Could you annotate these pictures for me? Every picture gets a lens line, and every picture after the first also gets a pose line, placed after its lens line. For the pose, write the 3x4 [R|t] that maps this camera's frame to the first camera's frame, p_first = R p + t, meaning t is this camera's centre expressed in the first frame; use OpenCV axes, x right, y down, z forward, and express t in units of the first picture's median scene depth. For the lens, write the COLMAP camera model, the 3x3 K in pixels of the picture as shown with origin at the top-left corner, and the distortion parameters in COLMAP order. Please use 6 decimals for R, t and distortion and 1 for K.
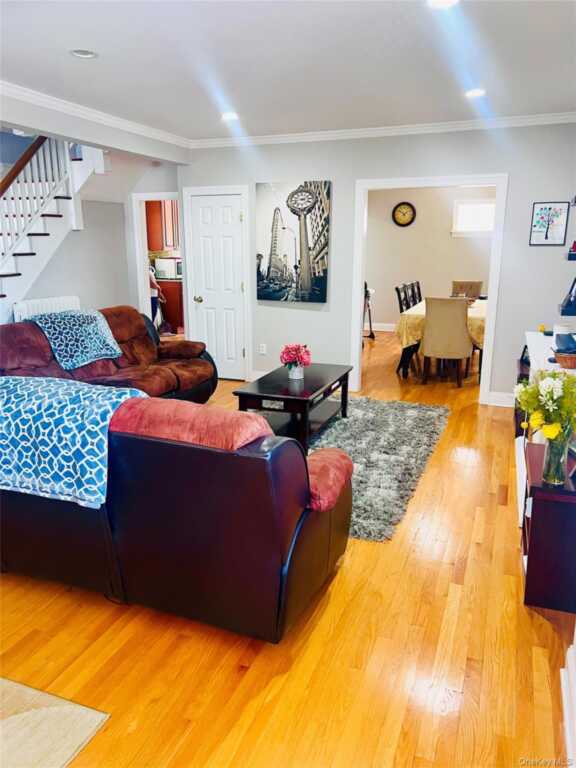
lens RADIAL K [[572.3, 0, 287.5], [0, 572.3, 381.7], [0, 0, 1]] dist [0.037353, -0.051407]
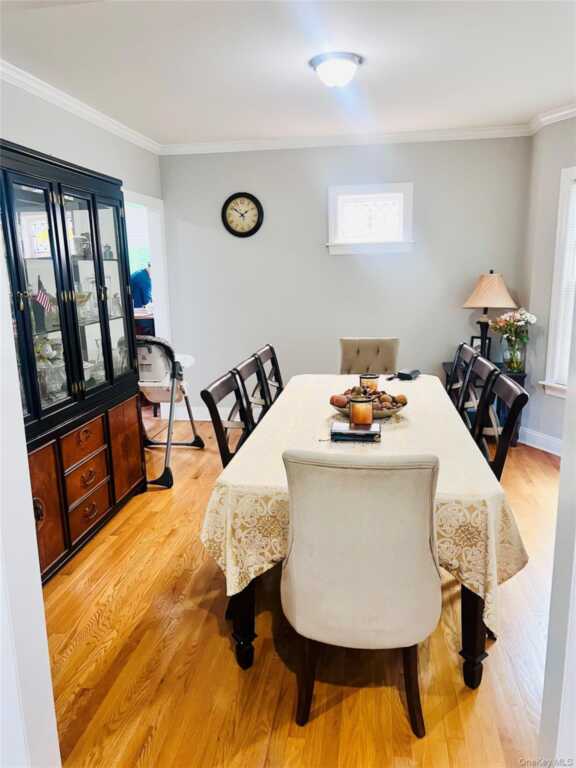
lens RADIAL K [[572.3, 0, 287.9], [0, 572.3, 386.0], [0, 0, 1]] dist [0.037353, -0.051407]
pose [[0.973701, -0.052287, 0.221749, 0.118566], [0.061539, 0.997490, -0.035017, -0.109437], [-0.219362, 0.047742, 0.974475, 0.478872]]
